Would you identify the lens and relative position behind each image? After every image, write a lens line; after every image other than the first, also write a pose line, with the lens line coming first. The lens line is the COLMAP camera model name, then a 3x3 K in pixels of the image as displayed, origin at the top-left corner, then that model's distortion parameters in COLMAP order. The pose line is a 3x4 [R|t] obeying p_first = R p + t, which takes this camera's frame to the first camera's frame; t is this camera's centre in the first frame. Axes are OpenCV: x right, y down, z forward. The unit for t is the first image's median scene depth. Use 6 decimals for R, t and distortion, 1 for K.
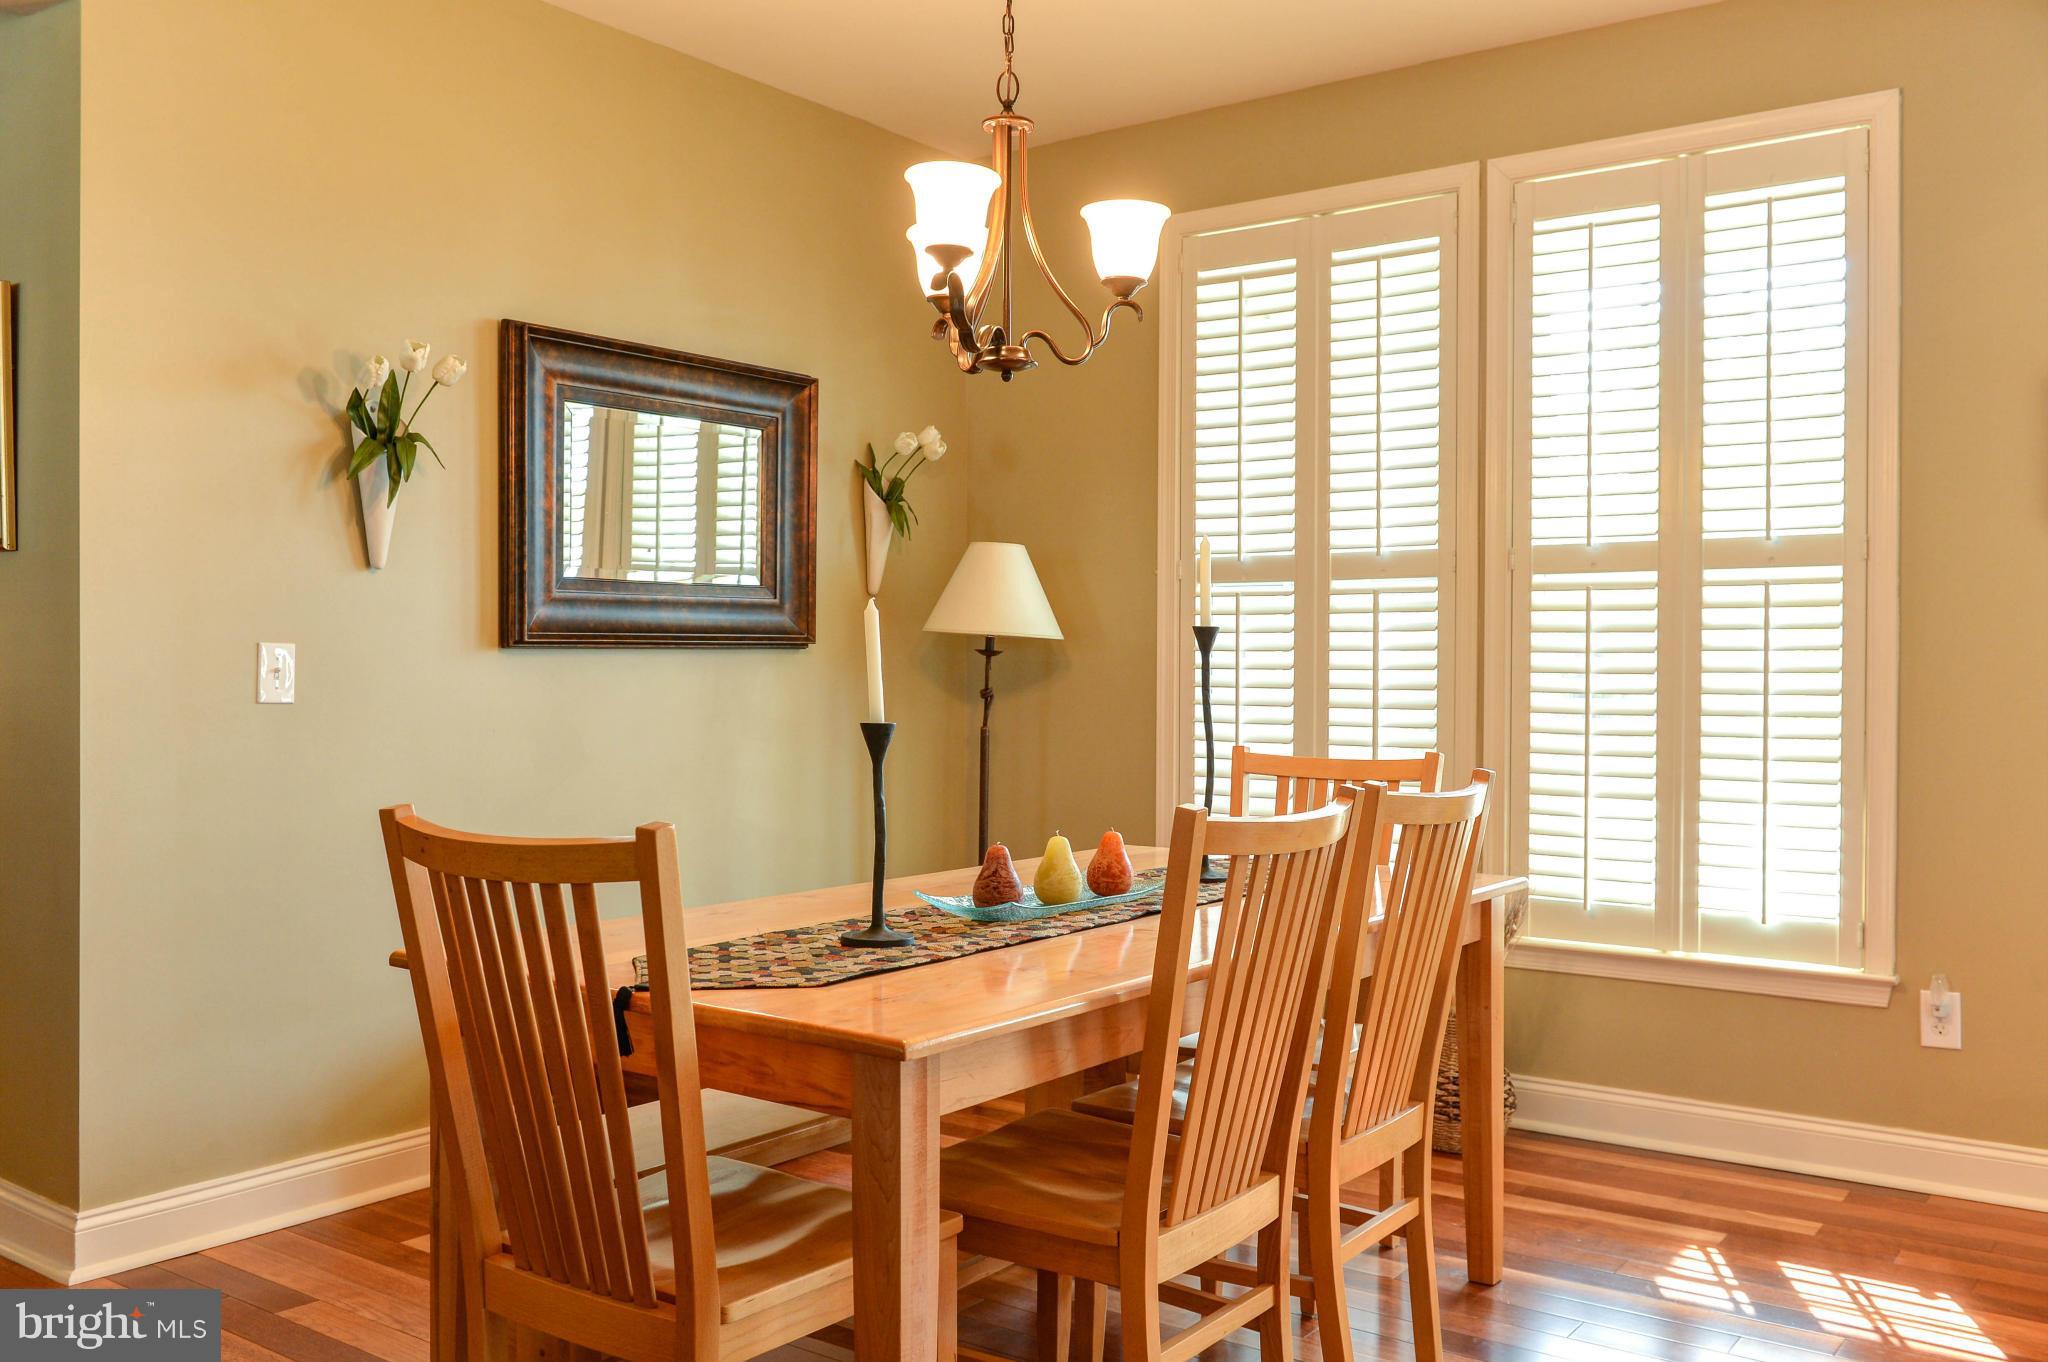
lens RADIAL K [[1626.8, 0, 1024.4], [0, 1626.8, 671.3], [0, 0, 1]] dist [-0.006740, -0.001531]
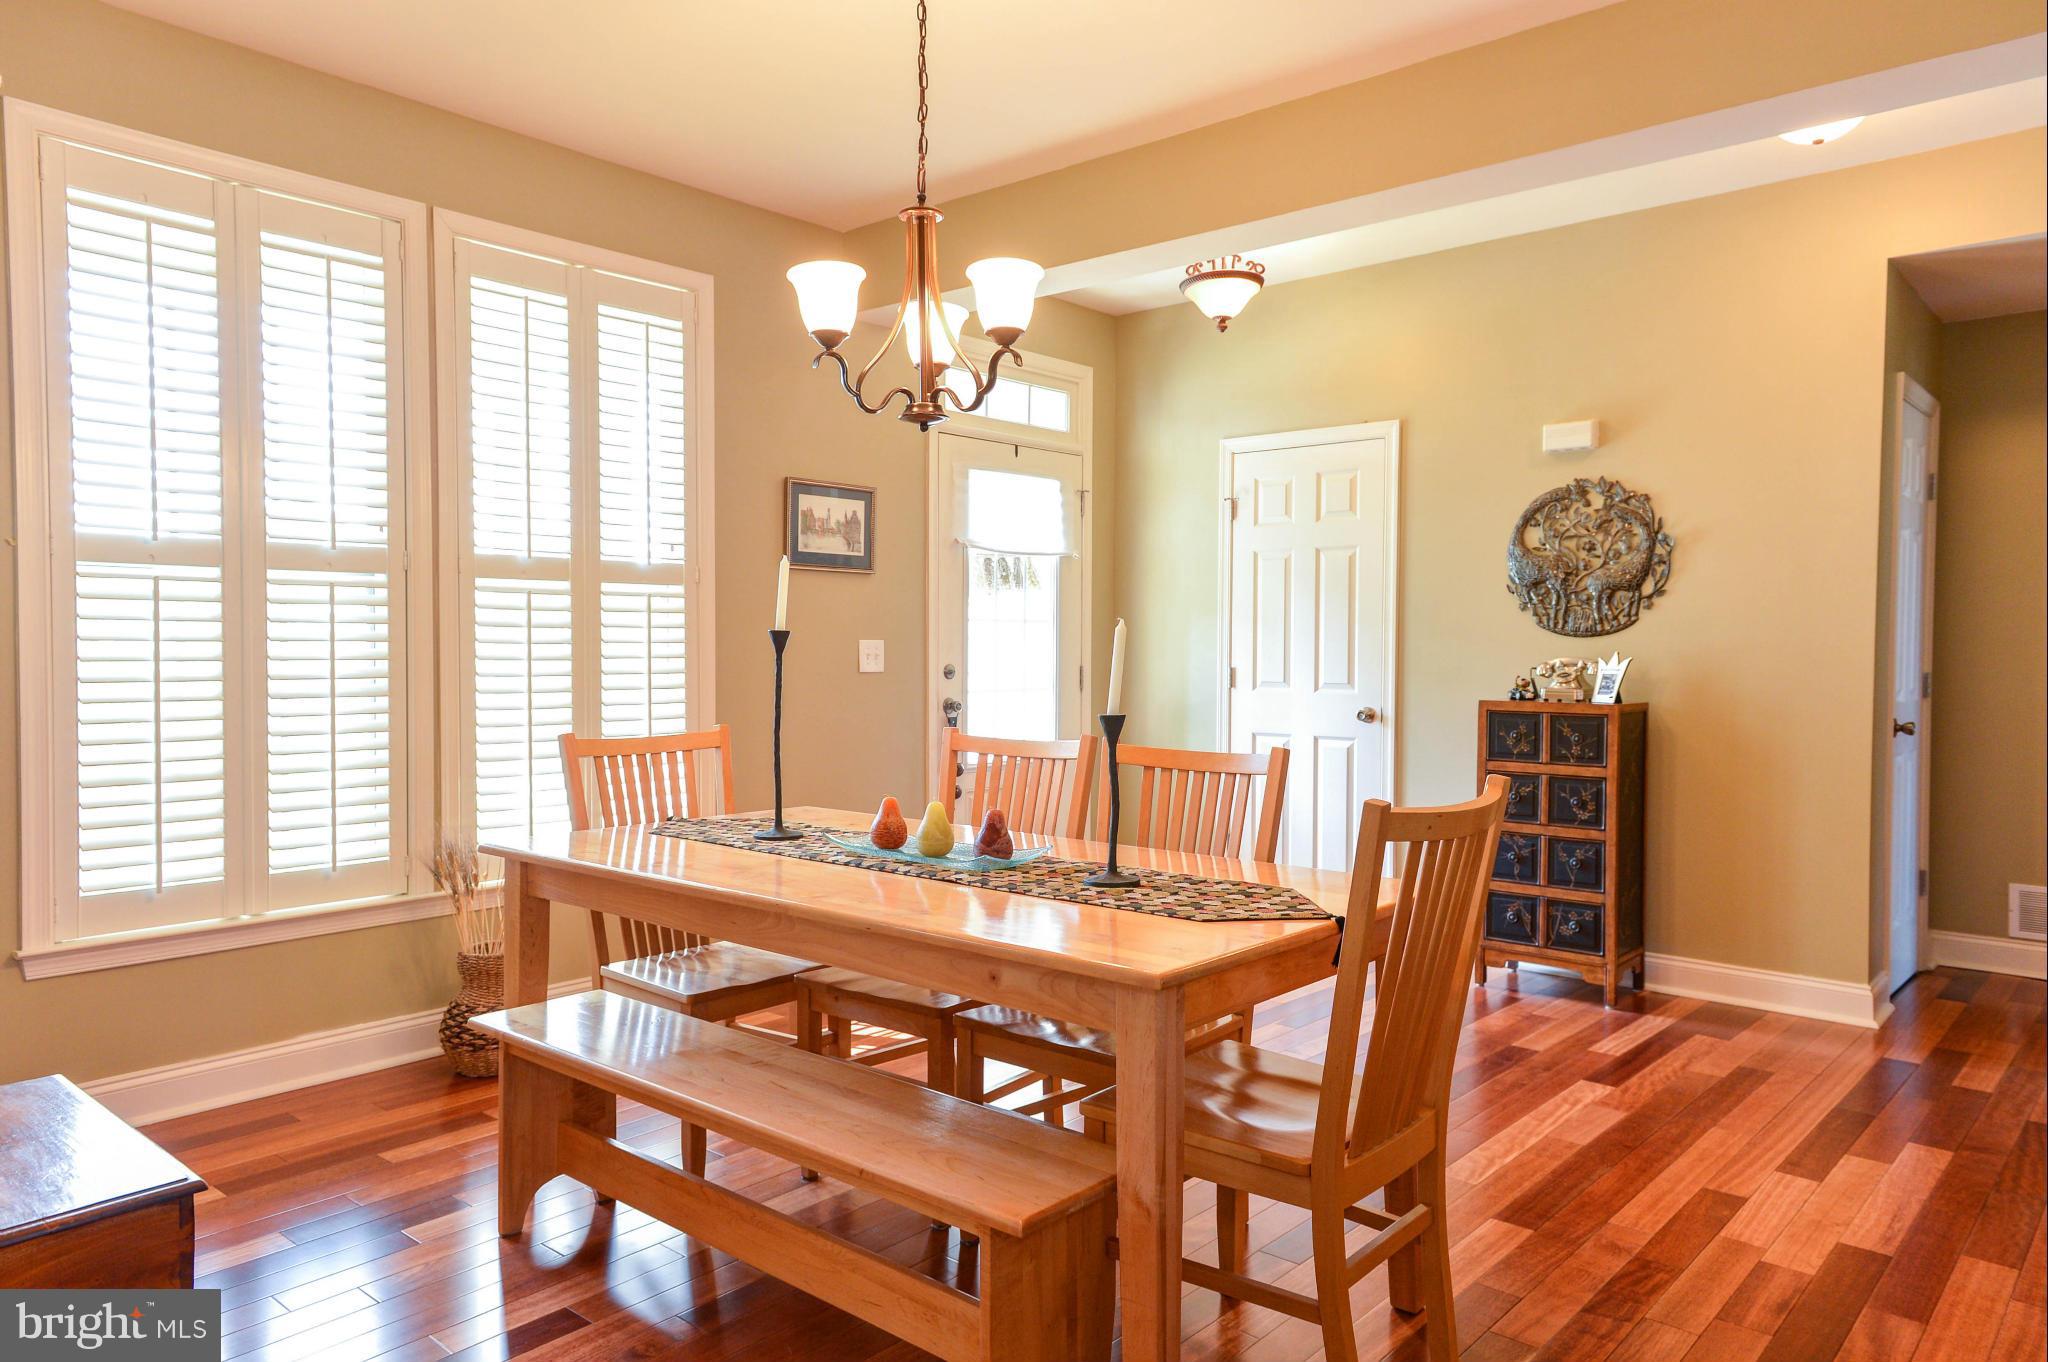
lens RADIAL K [[1362.9, 0, 1014.6], [0, 1362.9, 674.0], [0, 0, 1]] dist [0.027933, 0.001971]
pose [[0.121477, -0.021197, 0.992368, -0.619596], [0.008276, 0.999759, 0.020341, -0.006770], [-0.992560, 0.005742, 0.121623, 0.486689]]
